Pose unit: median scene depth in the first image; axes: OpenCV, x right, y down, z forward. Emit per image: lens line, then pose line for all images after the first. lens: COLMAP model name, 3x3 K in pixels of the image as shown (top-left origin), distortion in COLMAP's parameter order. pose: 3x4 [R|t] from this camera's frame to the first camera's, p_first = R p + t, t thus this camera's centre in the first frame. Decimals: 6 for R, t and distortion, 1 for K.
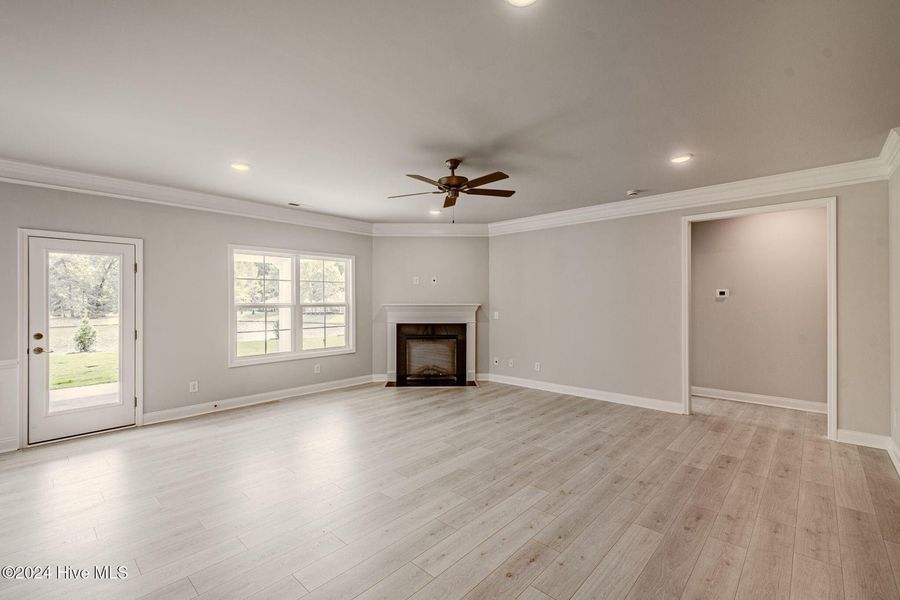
lens RADIAL K [[395.2, 0, 451.5], [0, 395.2, 300.6], [0, 0, 1]] dist [0.017127, -0.001000]
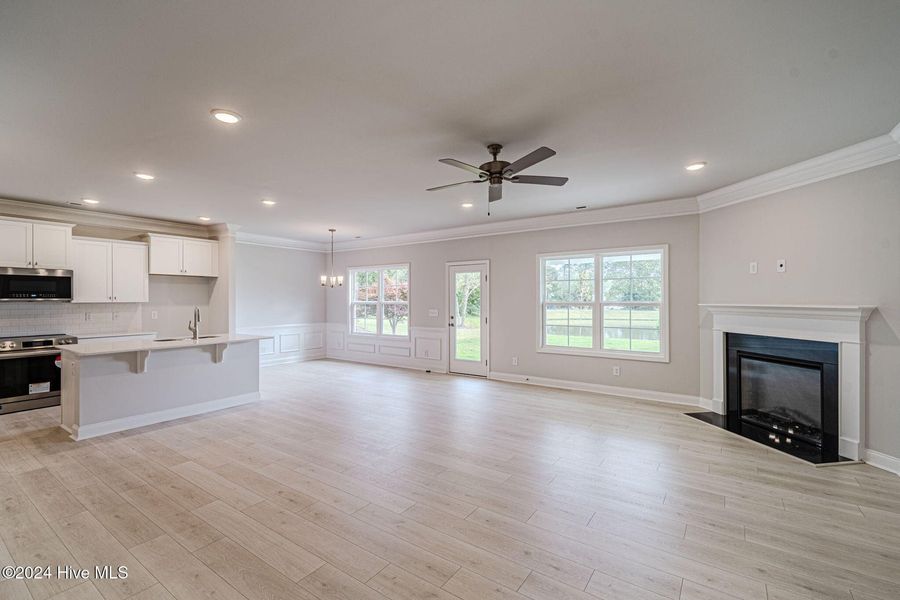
lens RADIAL K [[395.2, 0, 447.9], [0, 395.2, 298.5], [0, 0, 1]] dist [0.017127, -0.001000]
pose [[0.125882, -0.000983, -0.992045, 0.555845], [0.000410, 0.999999, -0.000939, -0.000823], [0.992045, -0.000289, 0.125882, 0.481277]]
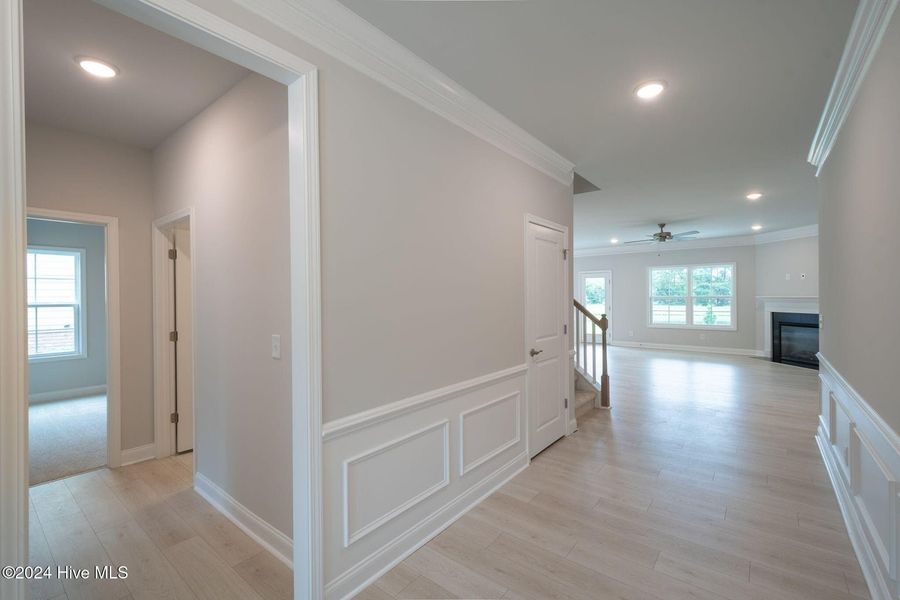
lens RADIAL K [[395.2, 0, 445.9], [0, 395.2, 298.9], [0, 0, 1]] dist [0.017127, -0.001000]
pose [[0.064180, 0.008914, -0.997899, 1.196717], [0.007283, 0.999929, 0.009401, -0.004444], [0.997912, -0.007871, 0.064111, -0.132656]]
